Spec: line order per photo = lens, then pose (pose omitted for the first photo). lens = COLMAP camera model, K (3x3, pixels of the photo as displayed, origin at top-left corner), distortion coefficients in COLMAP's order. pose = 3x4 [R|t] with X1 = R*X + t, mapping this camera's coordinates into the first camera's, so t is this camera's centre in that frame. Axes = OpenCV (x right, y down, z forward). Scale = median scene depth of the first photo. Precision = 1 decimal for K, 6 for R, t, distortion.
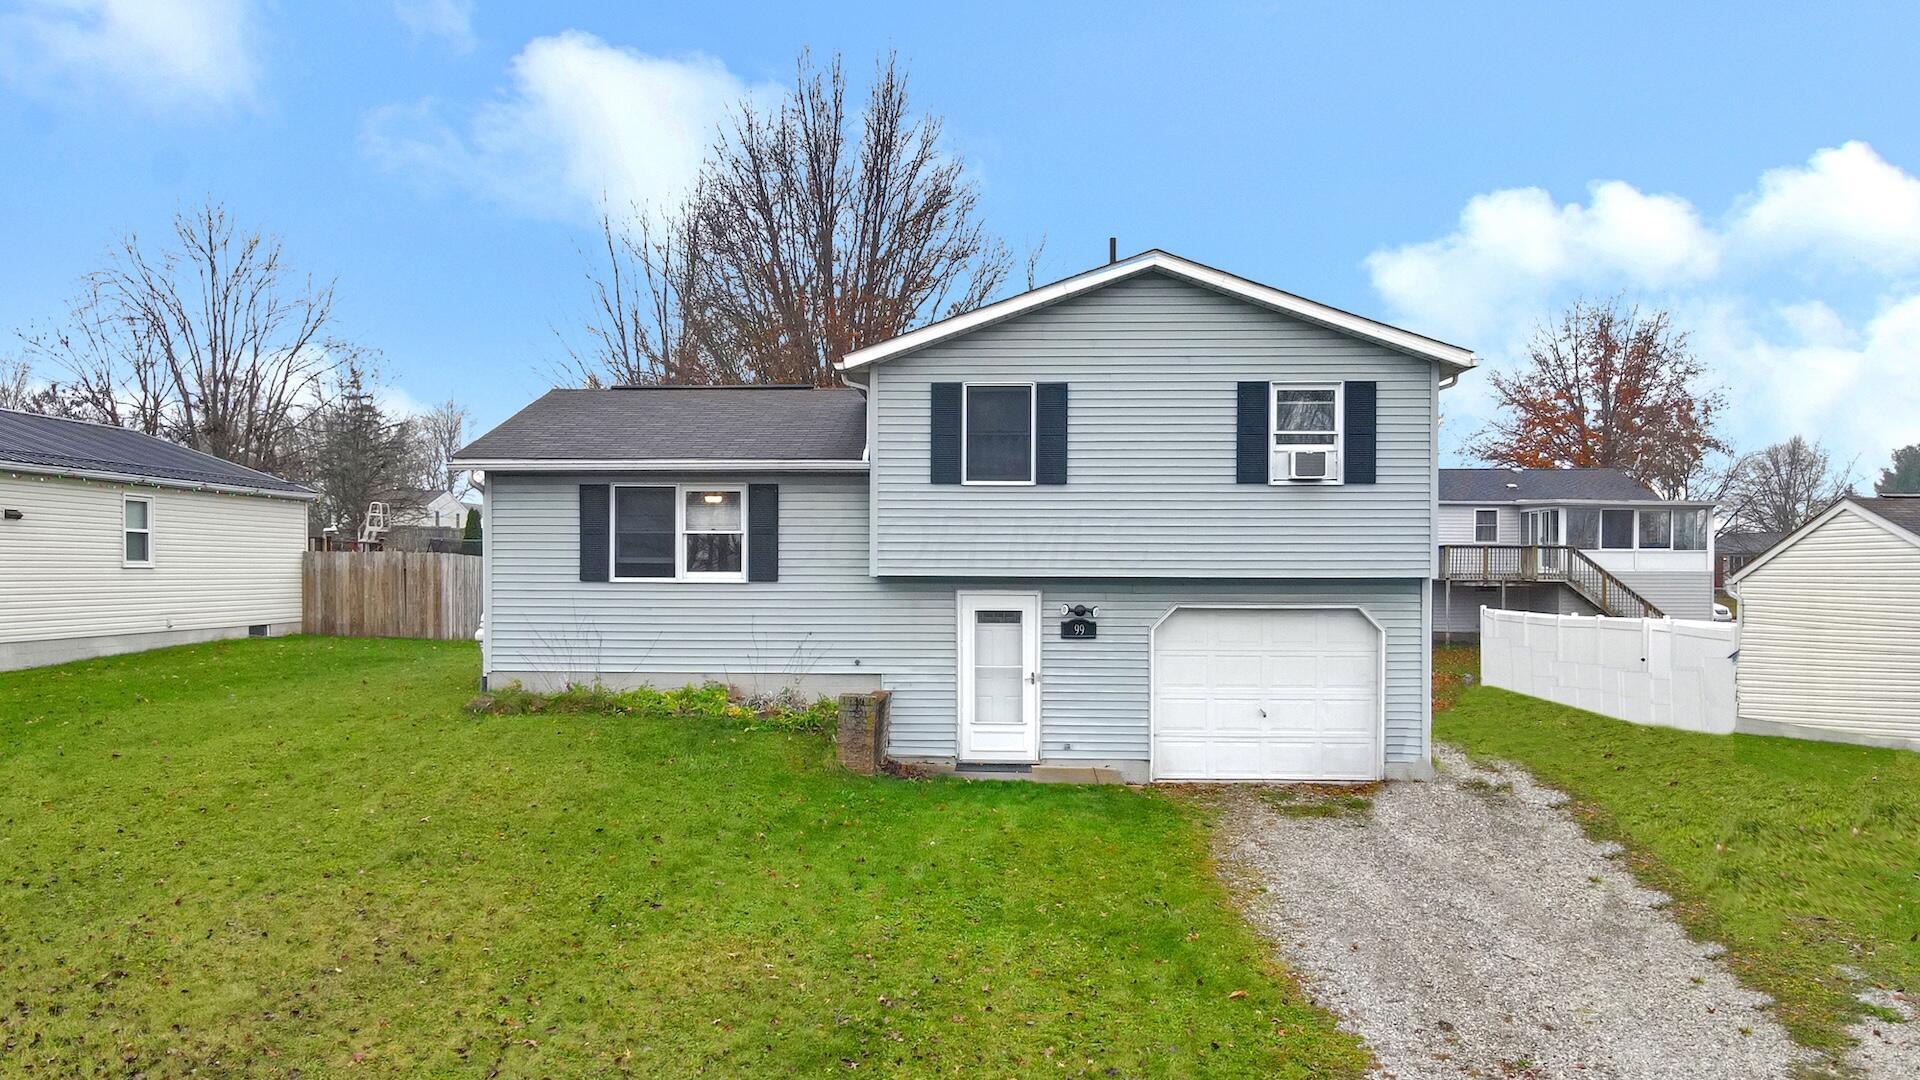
lens RADIAL K [[1456.3, 0, 1005.2], [0, 1456.3, 544.3], [0, 0, 1]] dist [-0.040313, 0.002134]
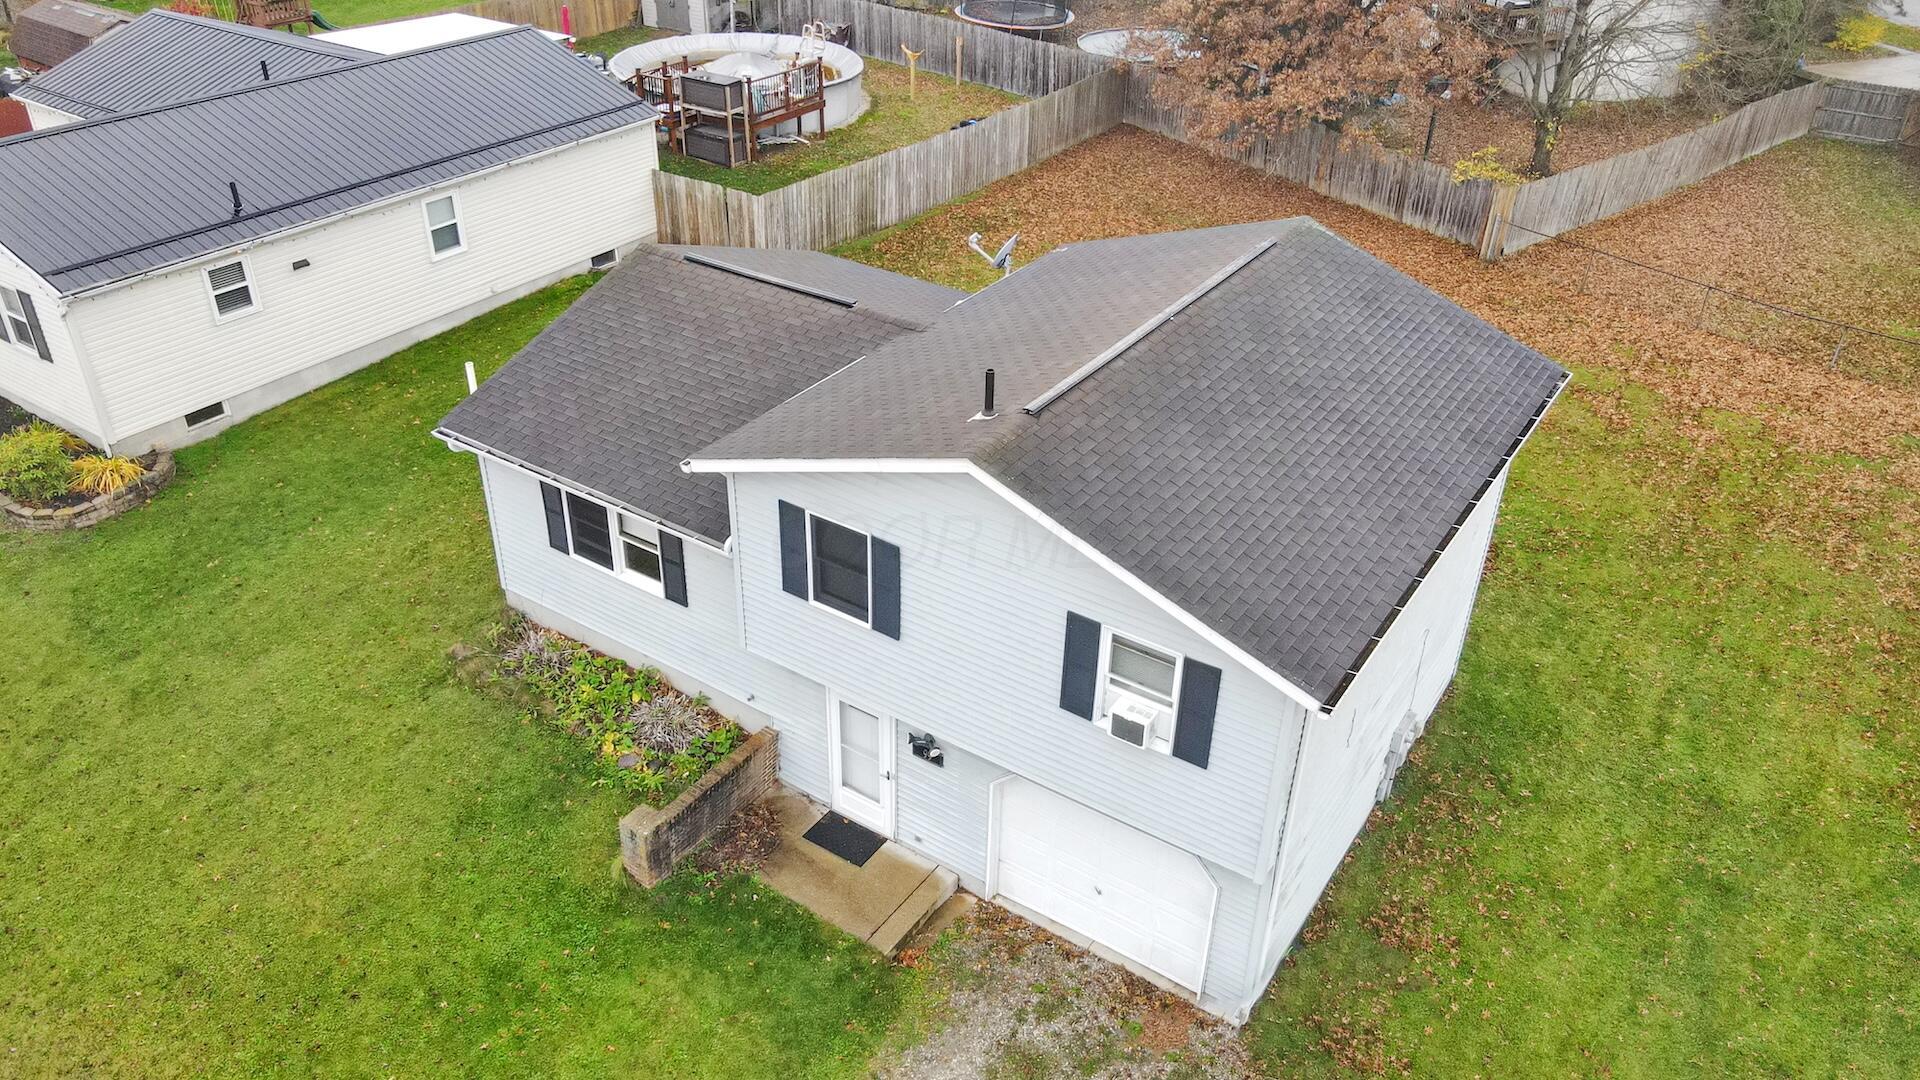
lens RADIAL K [[1416.3, 0, 960.0], [0, 1416.3, 540.0], [0, 0, 1]] dist [-0.040473, 0.096292]
pose [[0.847130, 0.291434, -0.444339, 0.430751], [-0.011775, 0.846279, 0.532610, -0.542913], [0.531256, -0.445958, 0.720339, 0.399256]]
